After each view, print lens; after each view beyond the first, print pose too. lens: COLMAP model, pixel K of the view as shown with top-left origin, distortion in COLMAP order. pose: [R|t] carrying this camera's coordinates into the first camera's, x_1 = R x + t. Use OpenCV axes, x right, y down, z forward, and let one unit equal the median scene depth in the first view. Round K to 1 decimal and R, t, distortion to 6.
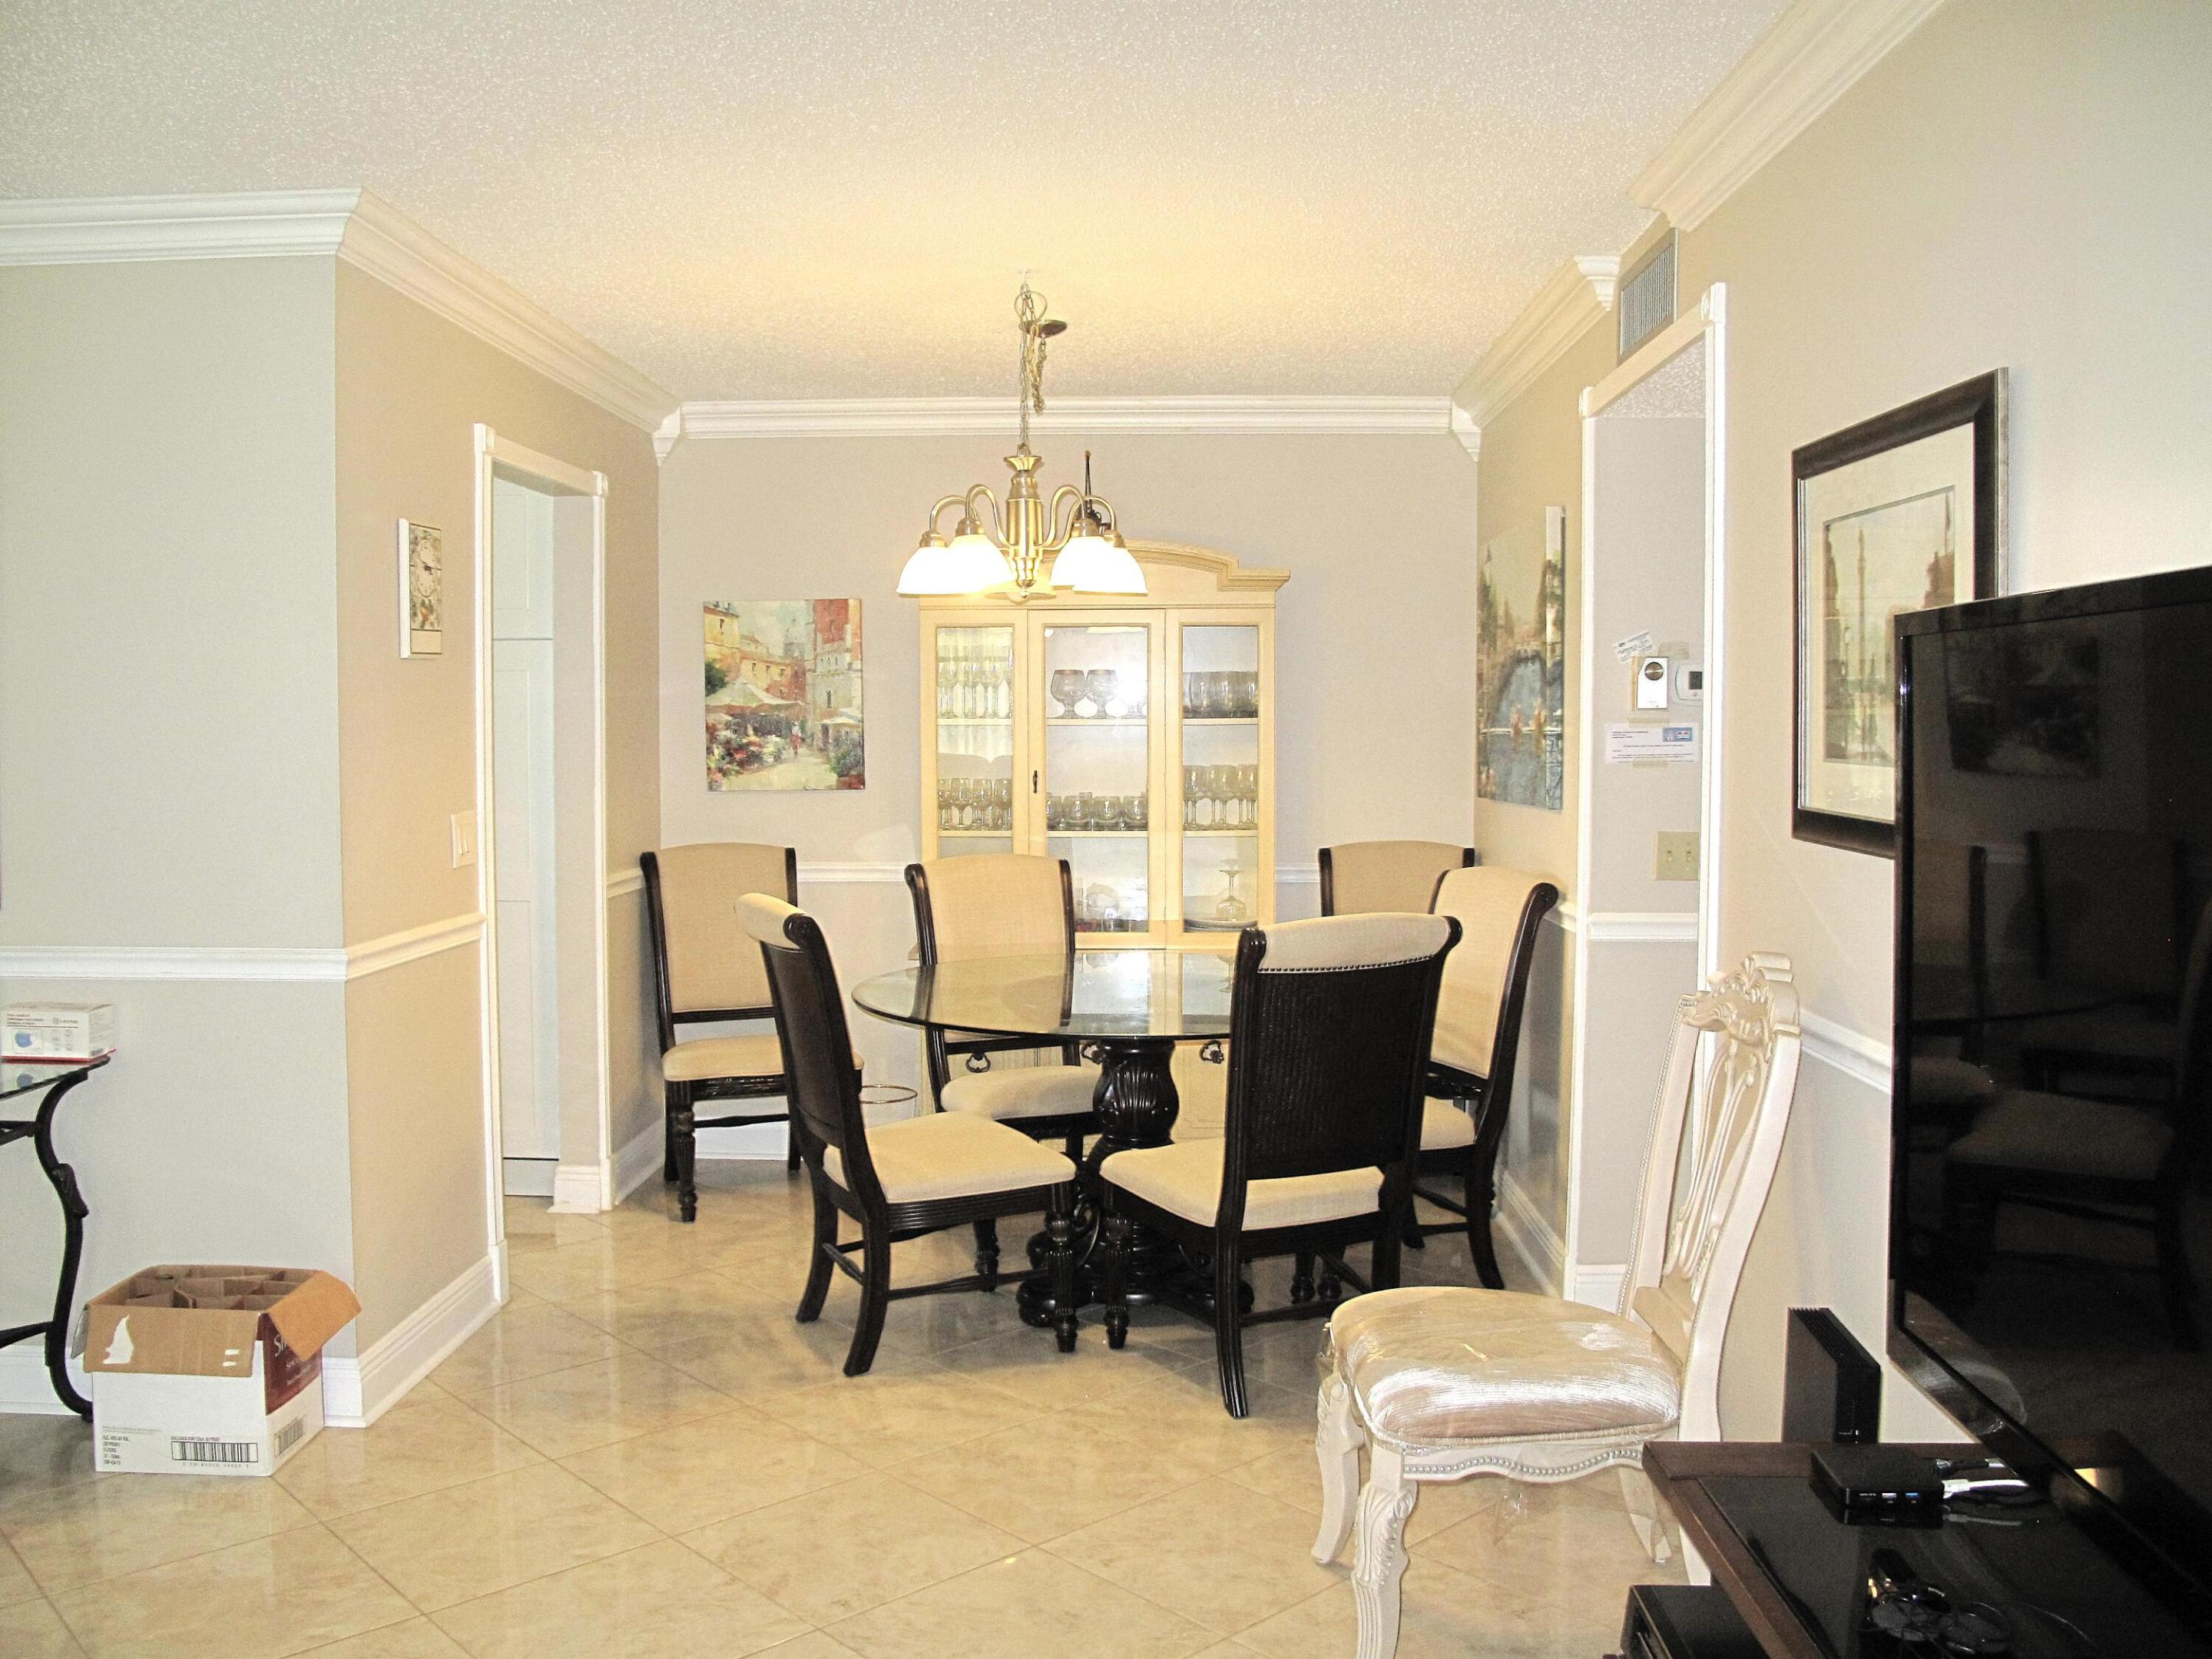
lens RADIAL K [[1845.6, 0, 1098.8], [0, 1845.6, 834.0], [0, 0, 1]] dist [-0.138483, 0.100167]
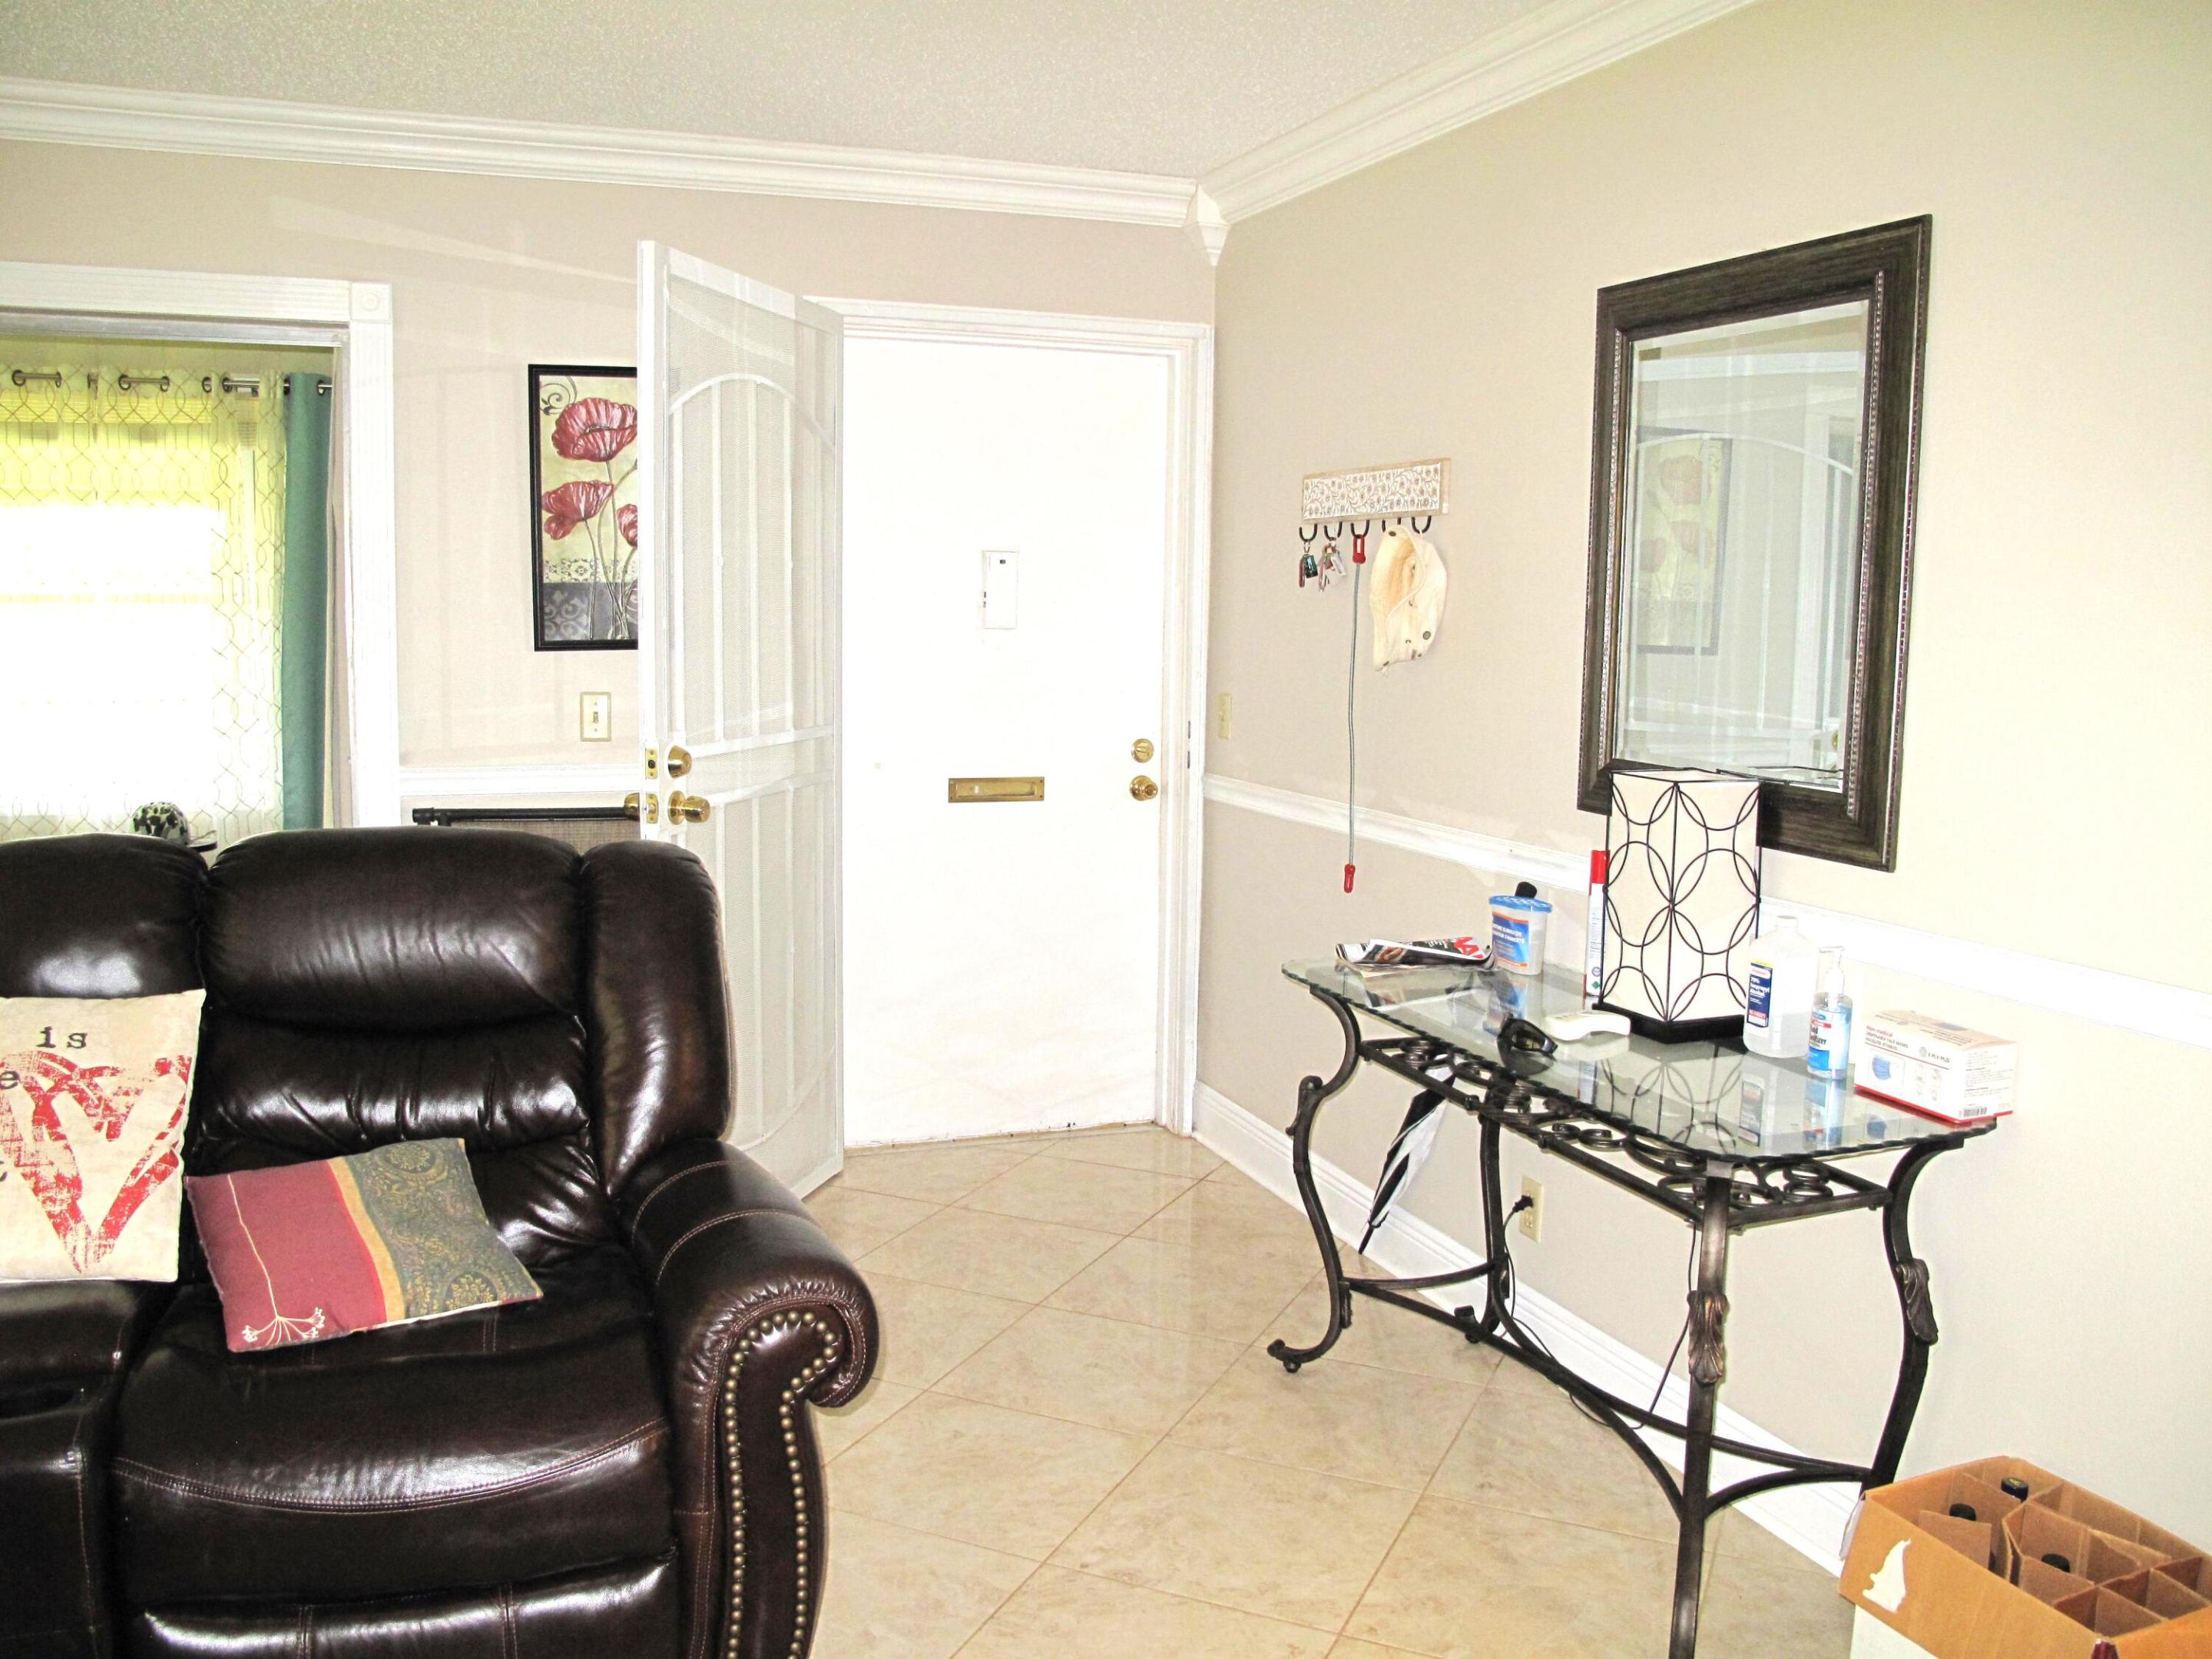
lens RADIAL K [[1845.6, 0, 1098.8], [0, 1845.6, 834.0], [0, 0, 1]] dist [-0.138483, 0.100167]
pose [[0.381763, 0.116776, -0.916853, -0.099090], [-0.065310, 0.992915, 0.099270, -0.021796], [0.921950, 0.021982, 0.386685, 0.455128]]
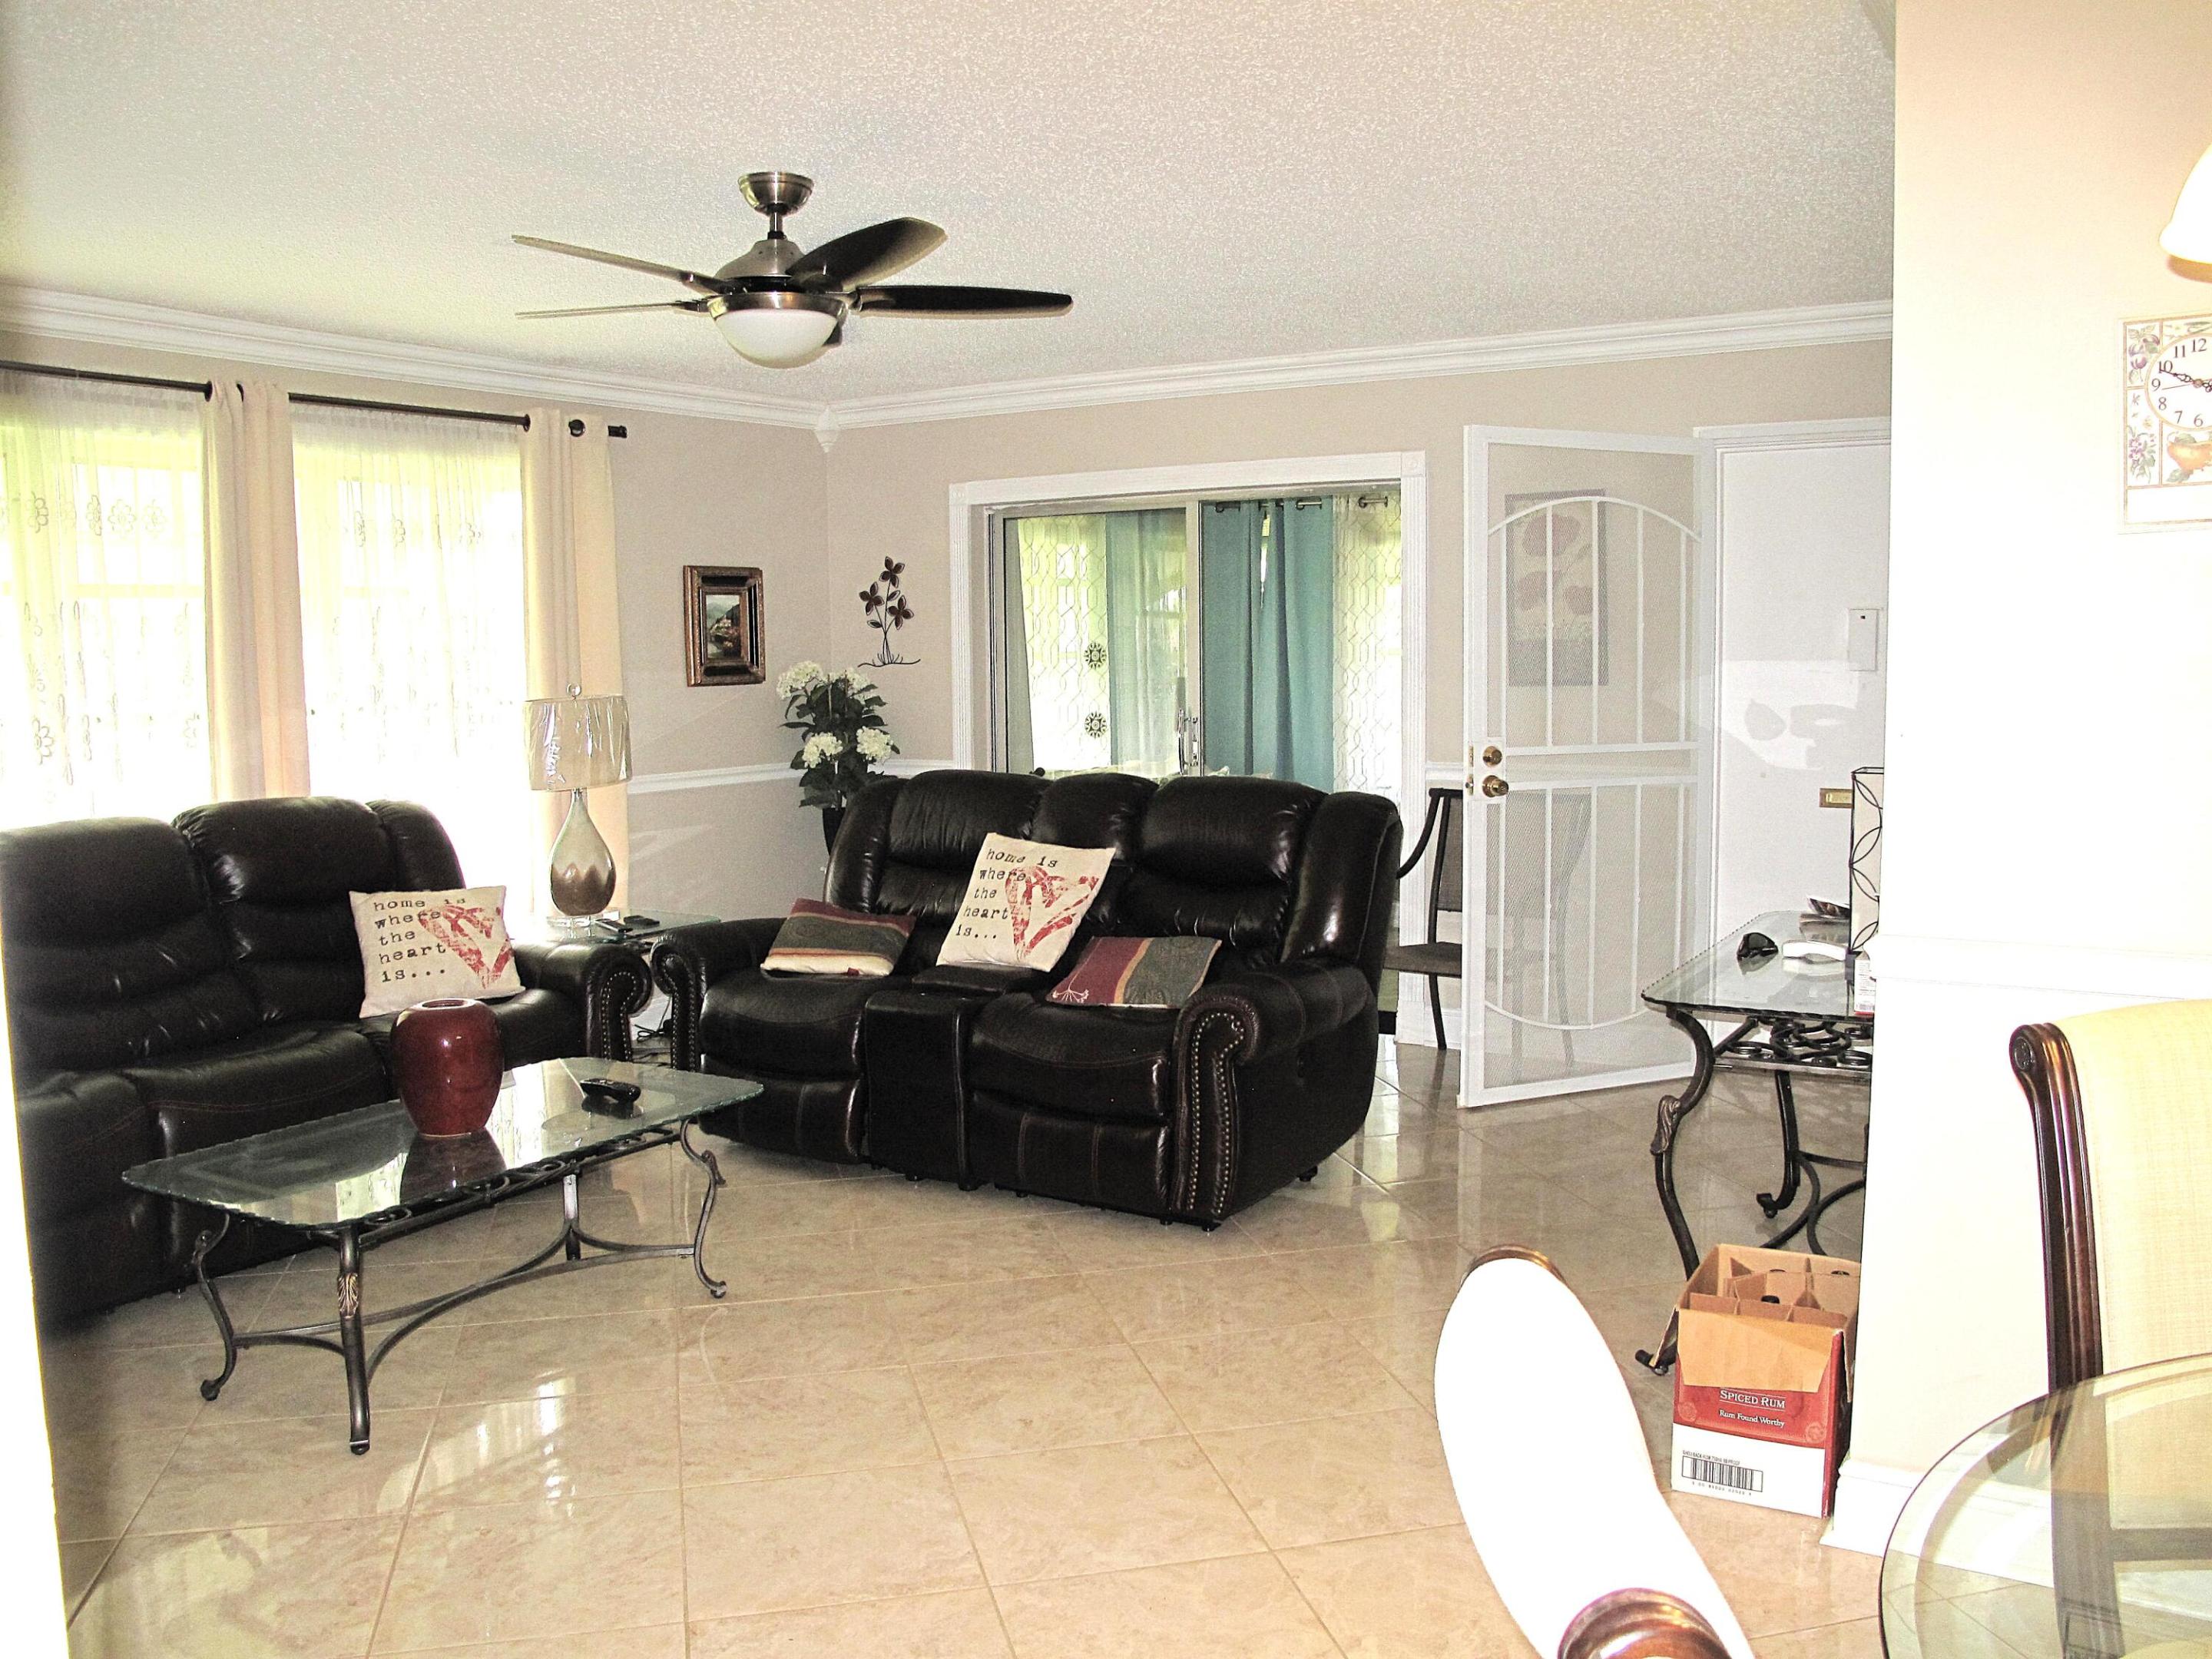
lens RADIAL K [[1845.6, 0, 1098.8], [0, 1845.6, 834.0], [0, 0, 1]] dist [-0.138483, 0.100167]
pose [[-0.490958, 0.087012, -0.866827, 0.395976], [-0.039081, 0.991798, 0.121692, -0.056431], [0.870306, 0.093622, -0.483530, 1.090854]]
